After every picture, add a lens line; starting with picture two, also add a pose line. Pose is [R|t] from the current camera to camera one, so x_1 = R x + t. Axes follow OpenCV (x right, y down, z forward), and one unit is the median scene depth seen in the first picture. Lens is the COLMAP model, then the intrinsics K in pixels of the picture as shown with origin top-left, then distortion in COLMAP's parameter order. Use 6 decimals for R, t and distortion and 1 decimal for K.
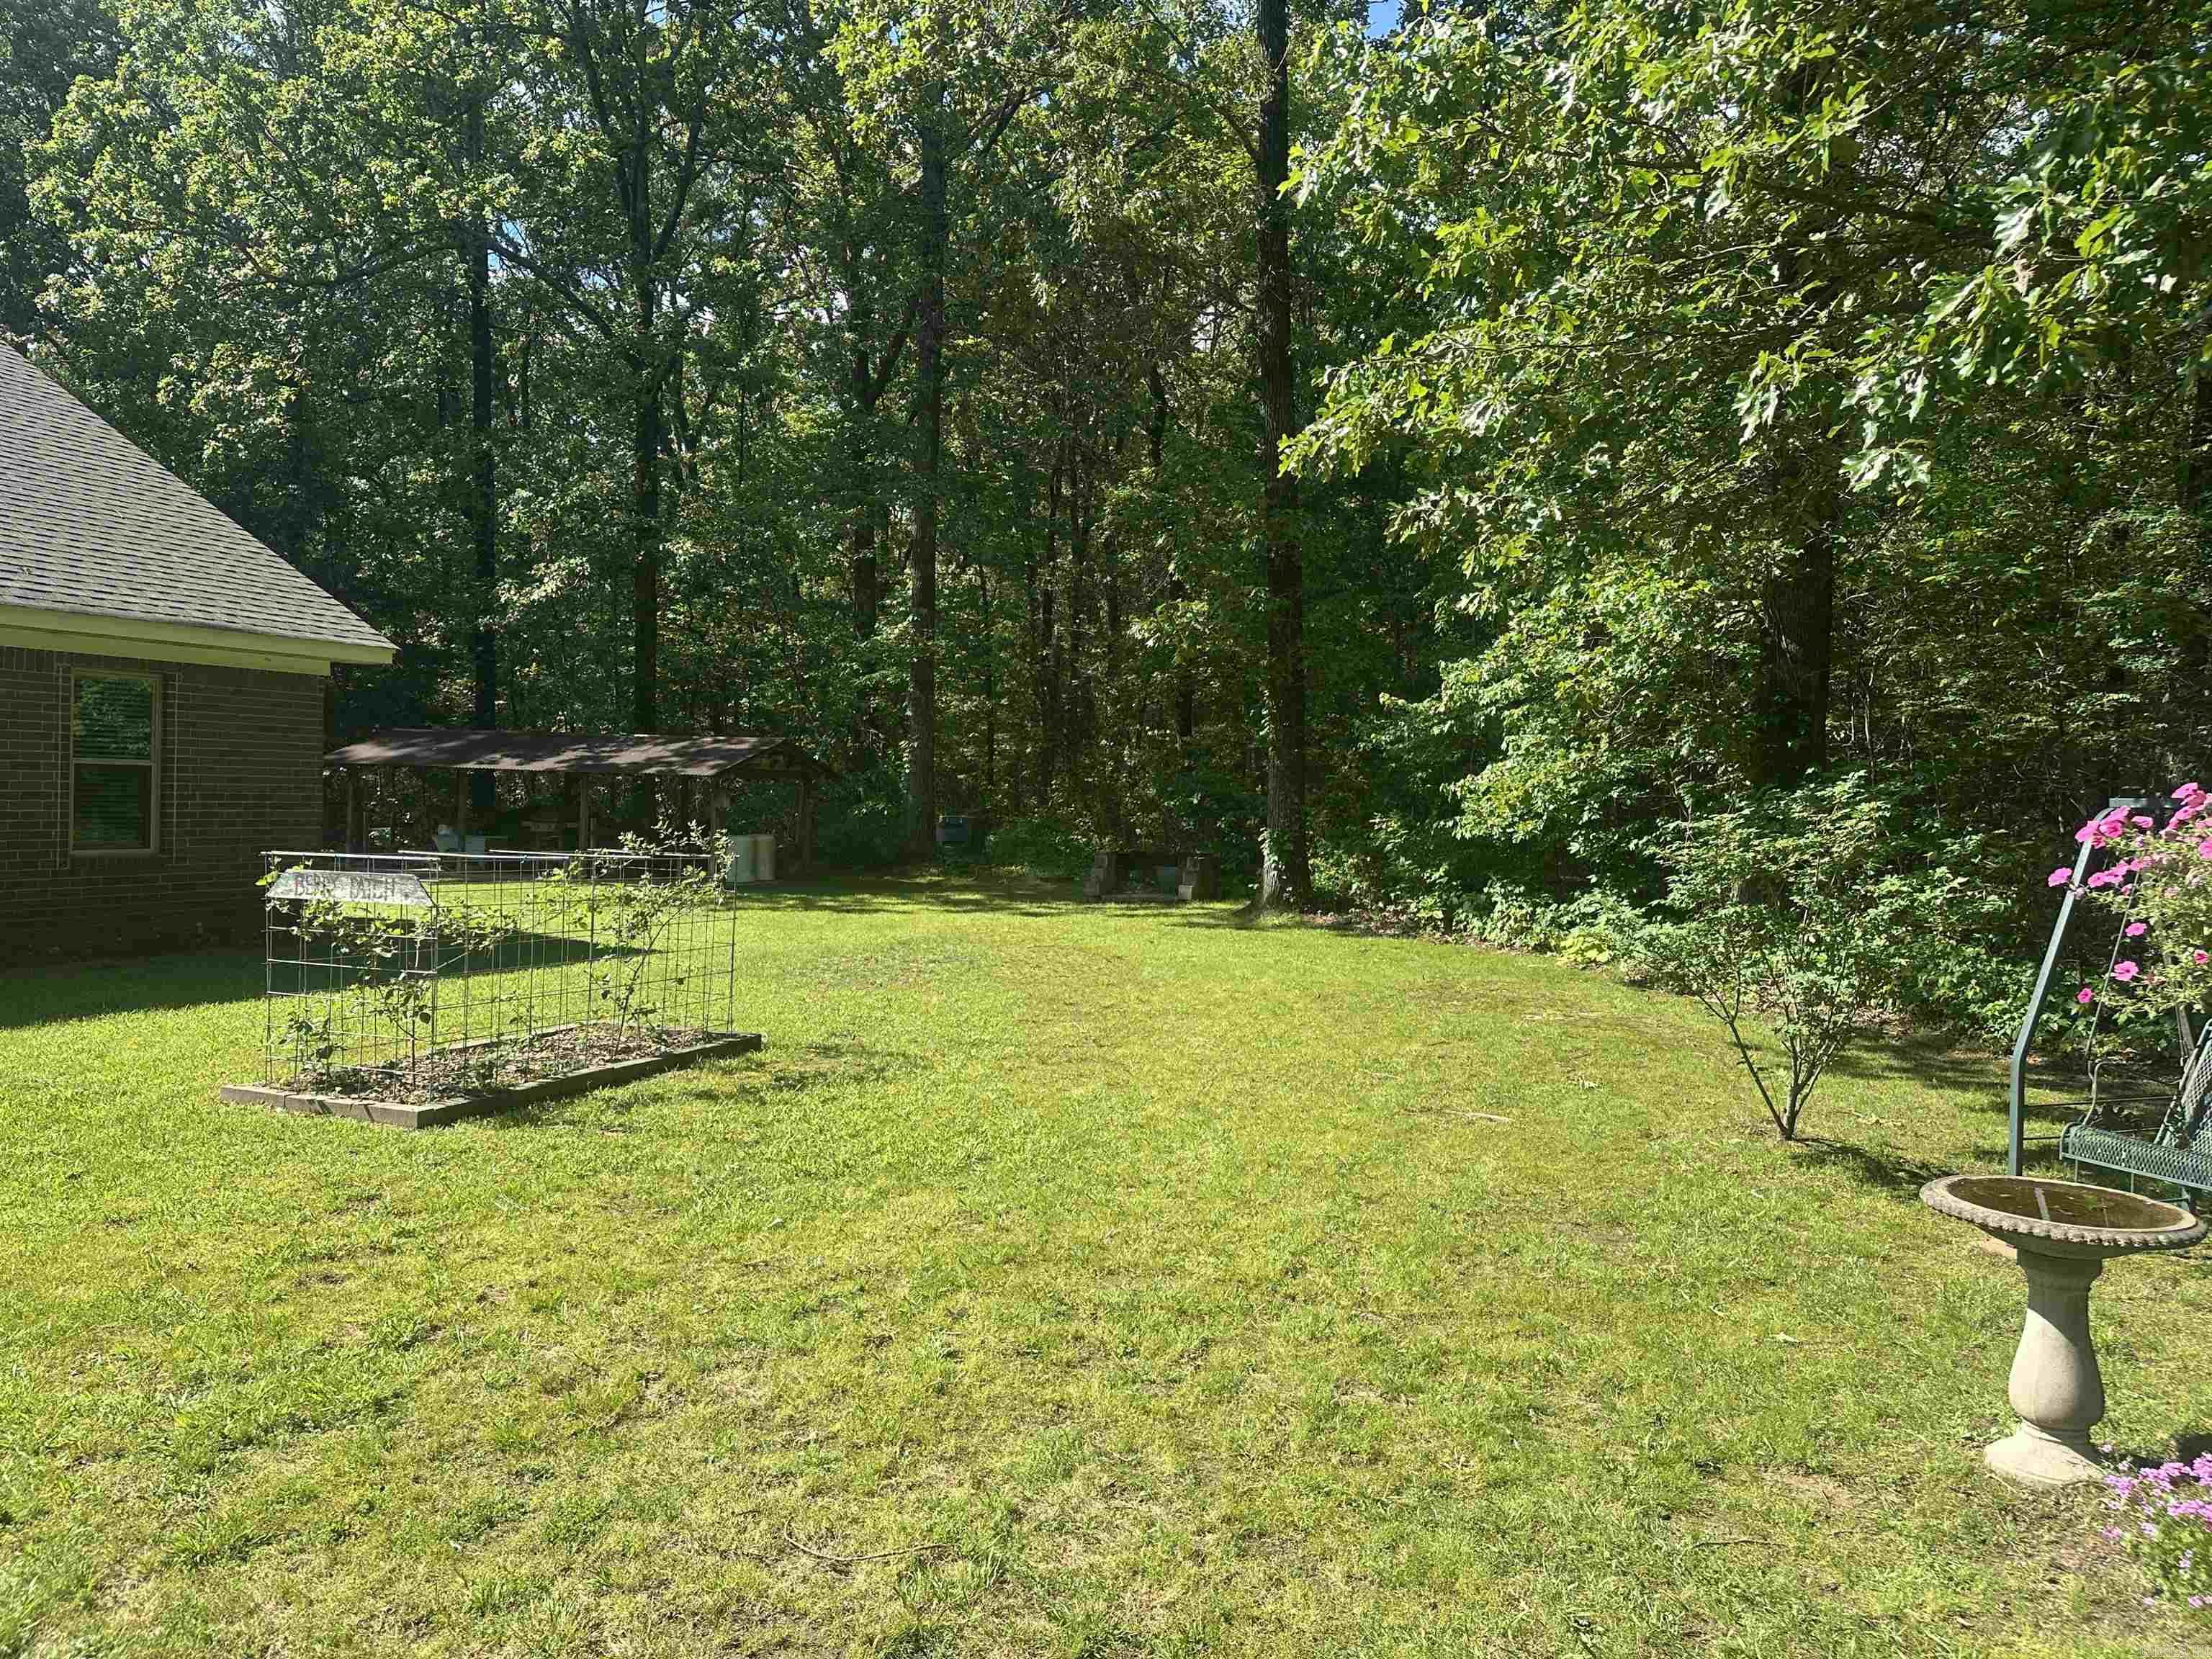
lens RADIAL K [[1543.1, 0, 1102.7], [0, 1543.1, 824.8], [0, 0, 1]] dist [0.036291, -0.042583]
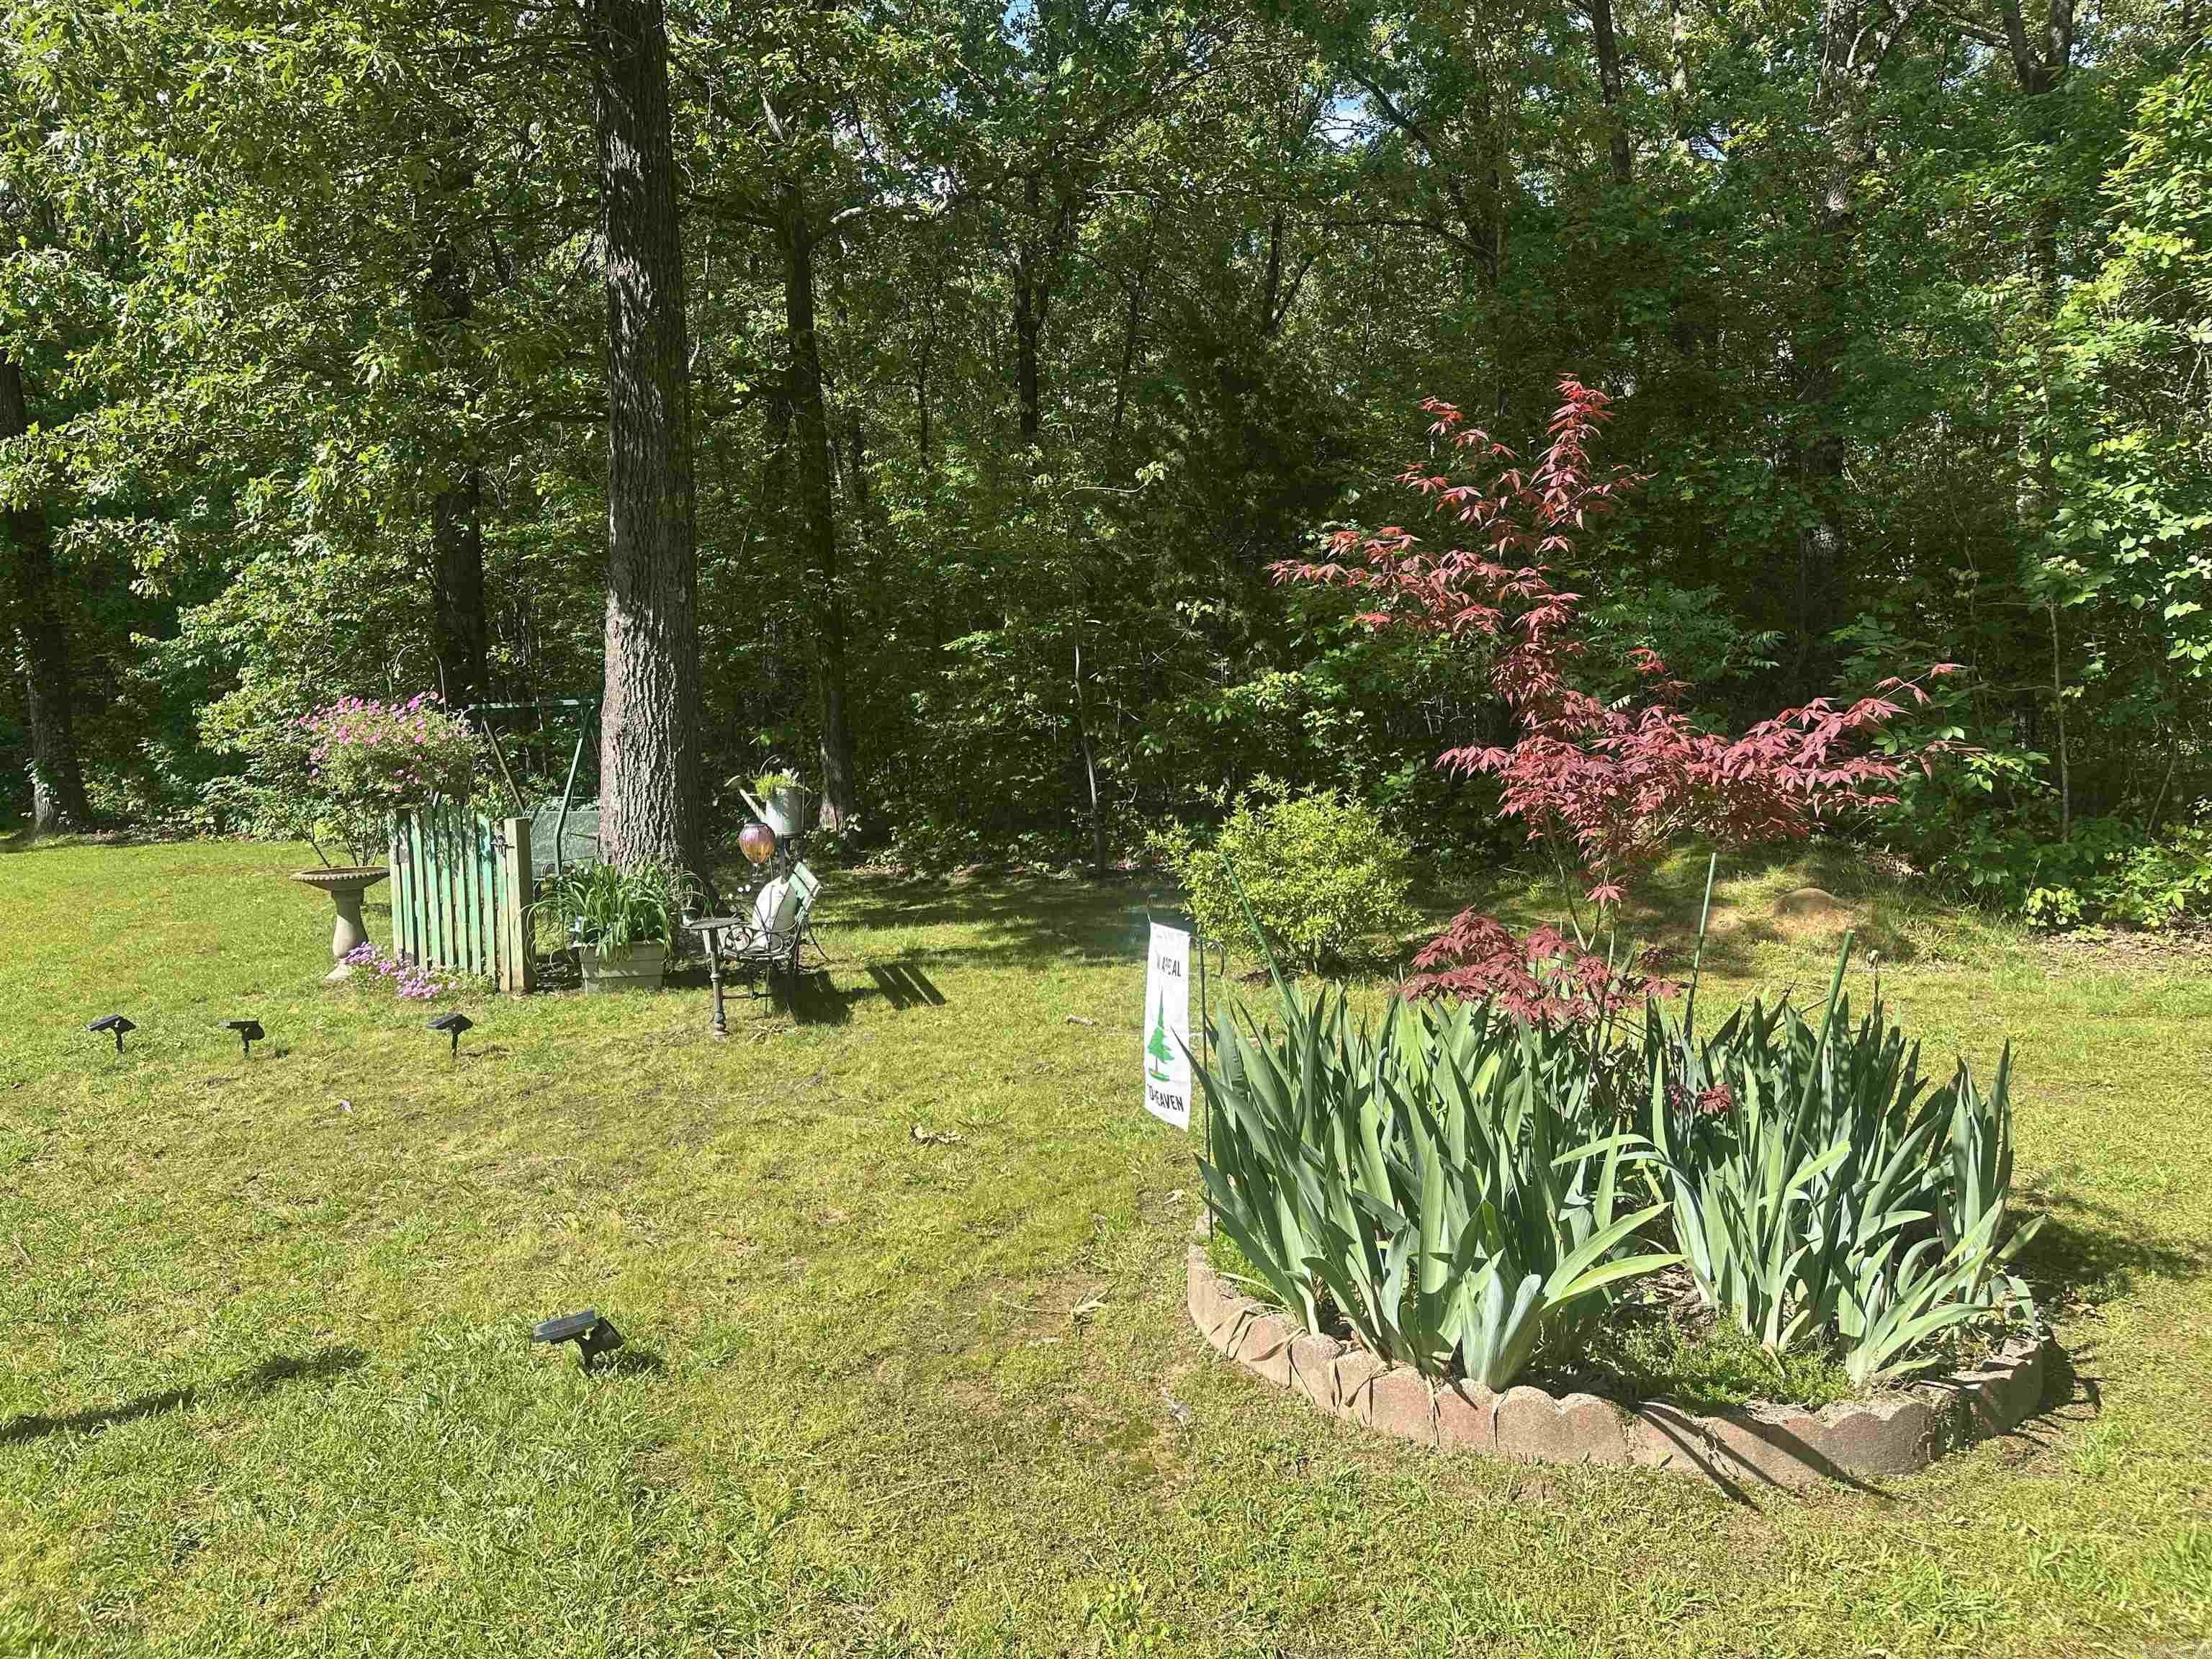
lens RADIAL K [[1543.1, 0, 1106.8], [0, 1543.1, 816.9], [0, 0, 1]] dist [0.036291, -0.042583]
pose [[0.771671, -0.096558, 0.628650, -0.000268], [0.062776, 0.995146, 0.075792, 0.008994], [-0.632917, -0.019022, 0.773986, -0.361639]]
